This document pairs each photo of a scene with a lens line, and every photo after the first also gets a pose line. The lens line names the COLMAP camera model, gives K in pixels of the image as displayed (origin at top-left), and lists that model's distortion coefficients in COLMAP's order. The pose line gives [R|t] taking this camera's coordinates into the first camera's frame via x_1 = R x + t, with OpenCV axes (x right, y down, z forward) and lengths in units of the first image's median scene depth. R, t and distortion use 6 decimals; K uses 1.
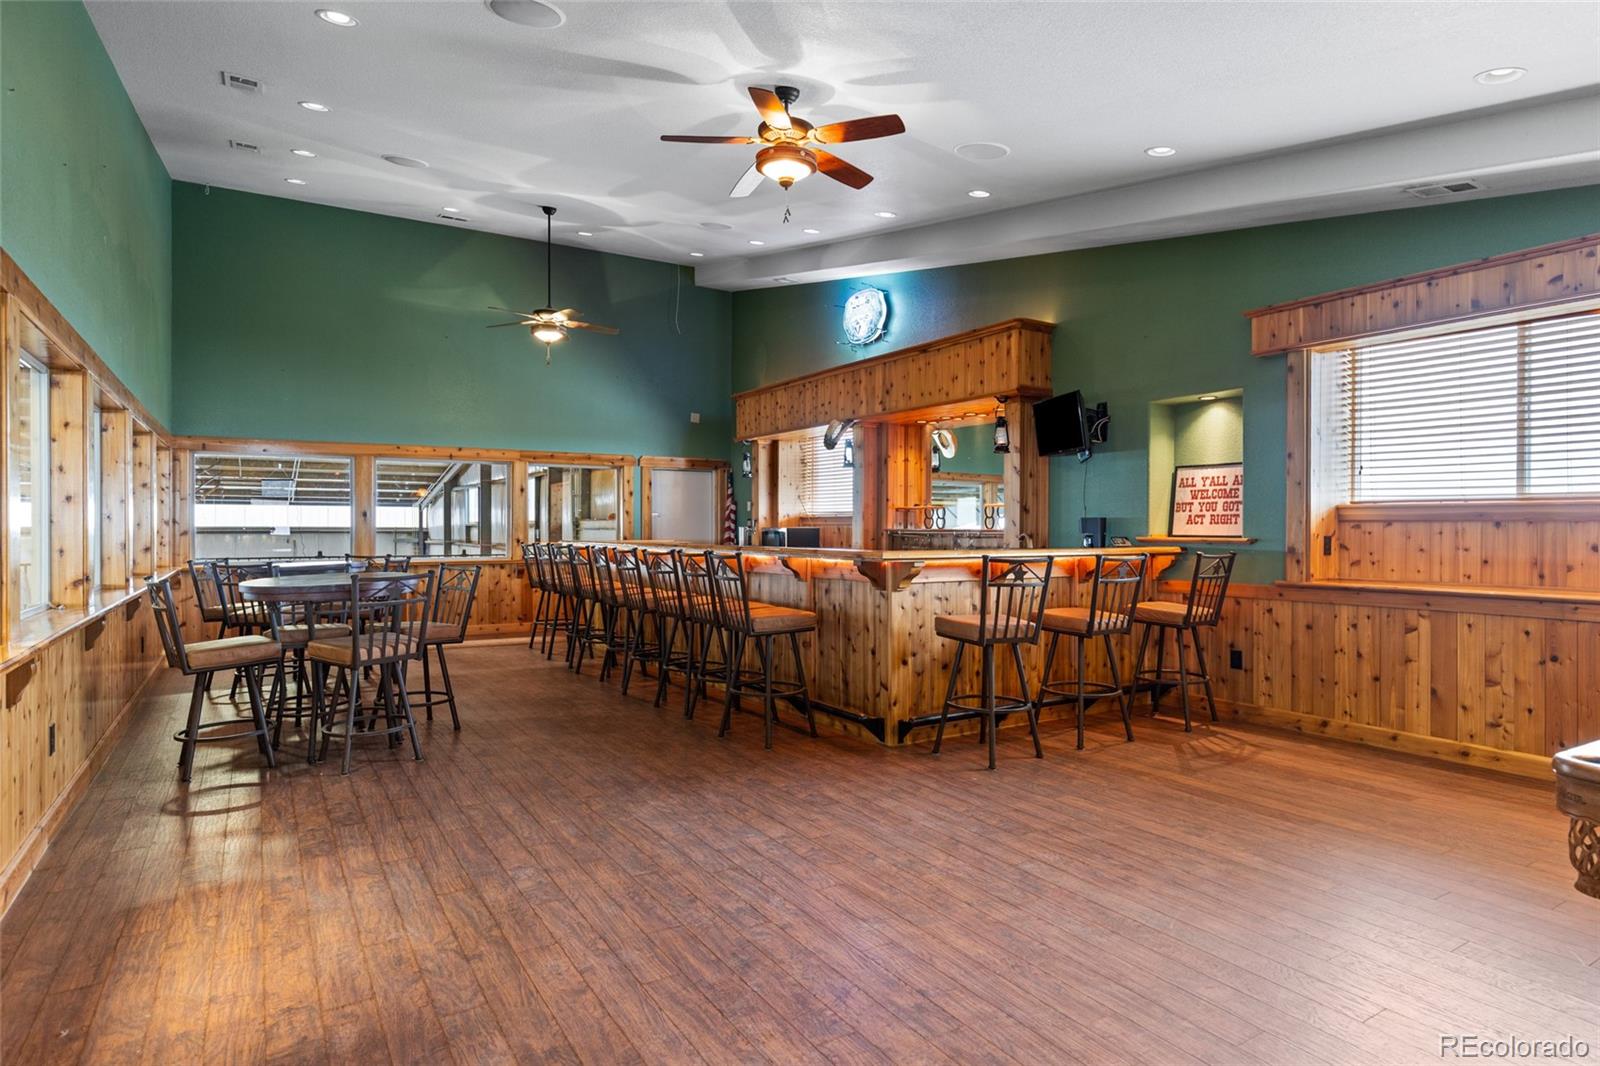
lens RADIAL K [[881.7, 0, 800.2], [0, 881.7, 534.8], [0, 0, 1]] dist [0.000487, -0.000735]
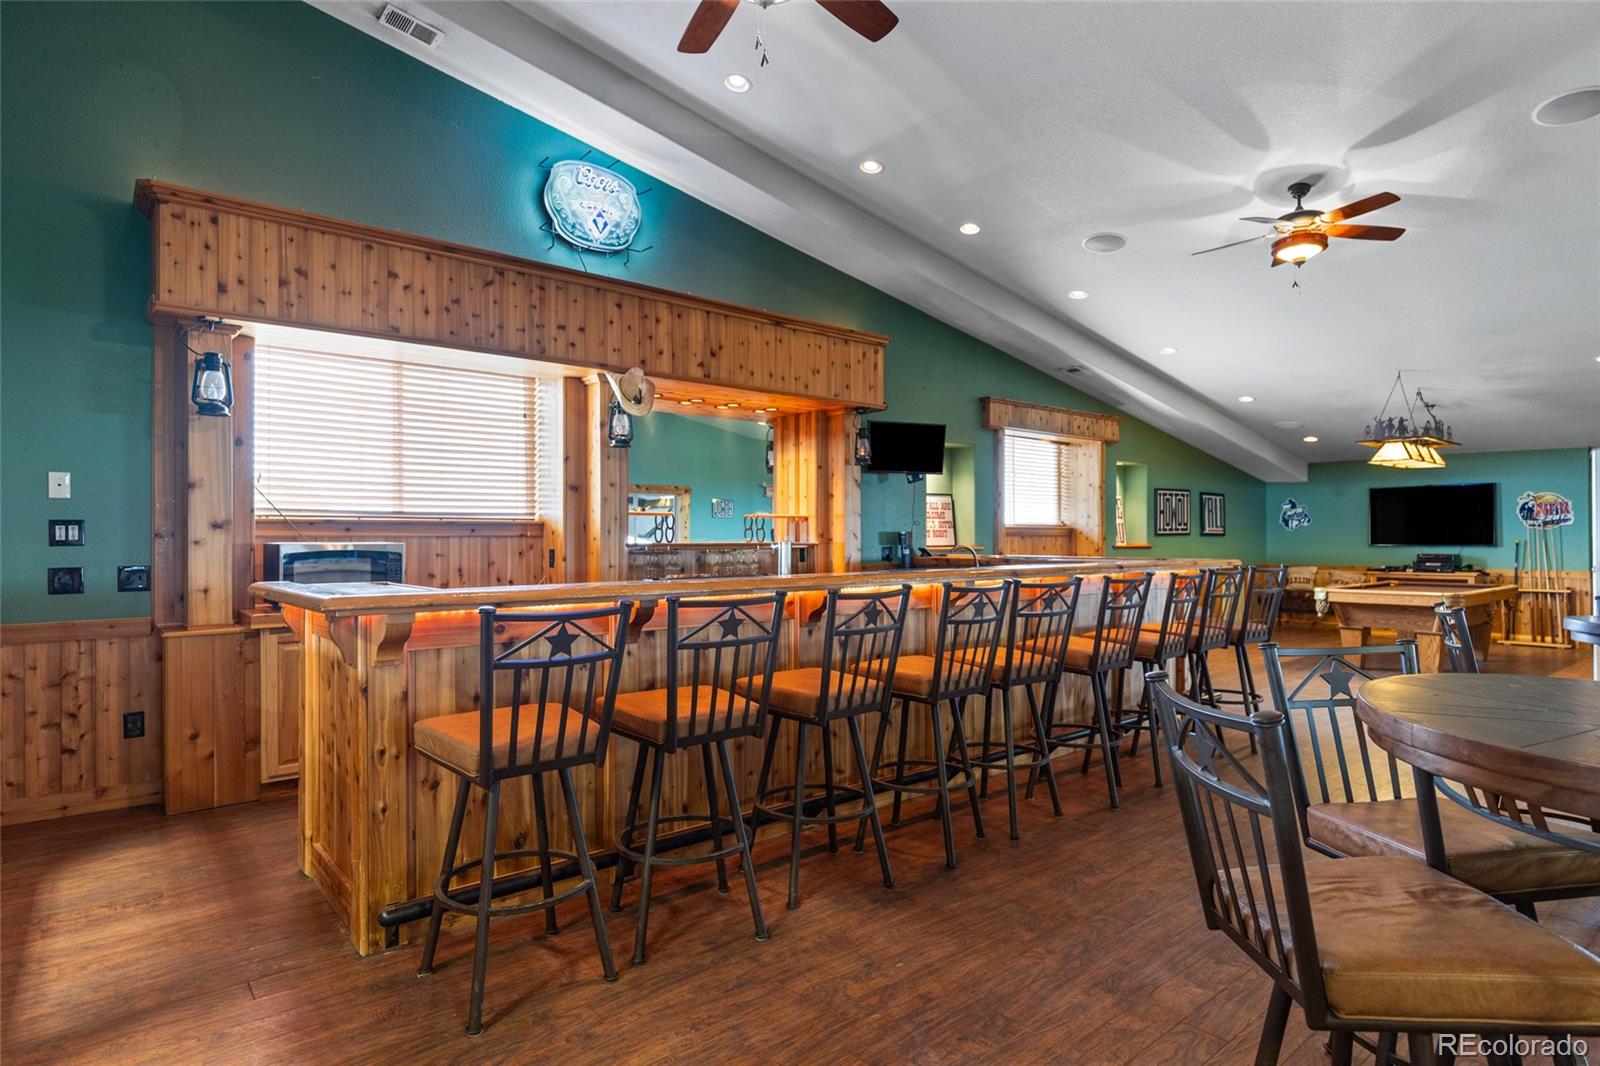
lens RADIAL K [[881.7, 0, 800.5], [0, 881.7, 532.5], [0, 0, 1]] dist [0.000487, -0.000735]
pose [[-0.156196, -0.000782, 0.987726, -0.715585], [0.005174, 0.999985, 0.001610, -0.019259], [-0.987713, 0.005362, -0.156190, 1.195956]]
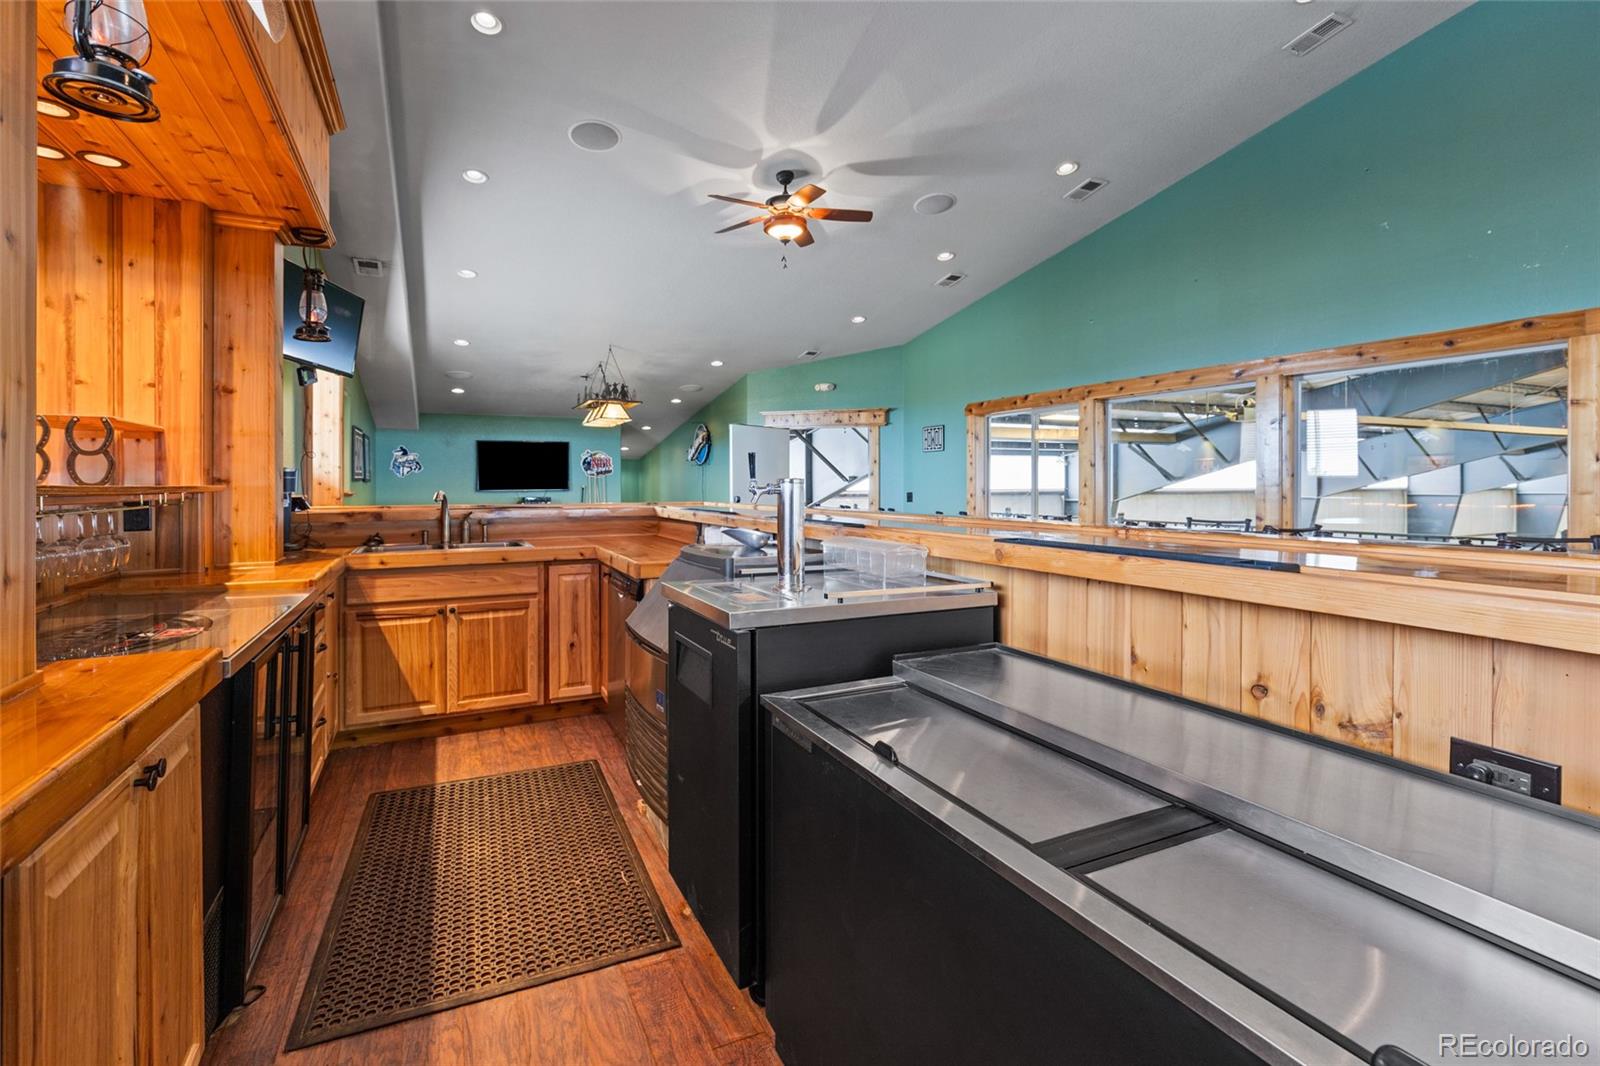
lens RADIAL K [[736.5, 0, 809.9], [0, 736.5, 485.5], [0, 0, 1]] dist [0.002099, -0.000679]
pose [[-0.996837, -0.003688, 0.079383, -0.085991], [-0.003276, 0.999980, 0.005318, -0.008955], [-0.079401, 0.005041, -0.996830, 1.387941]]
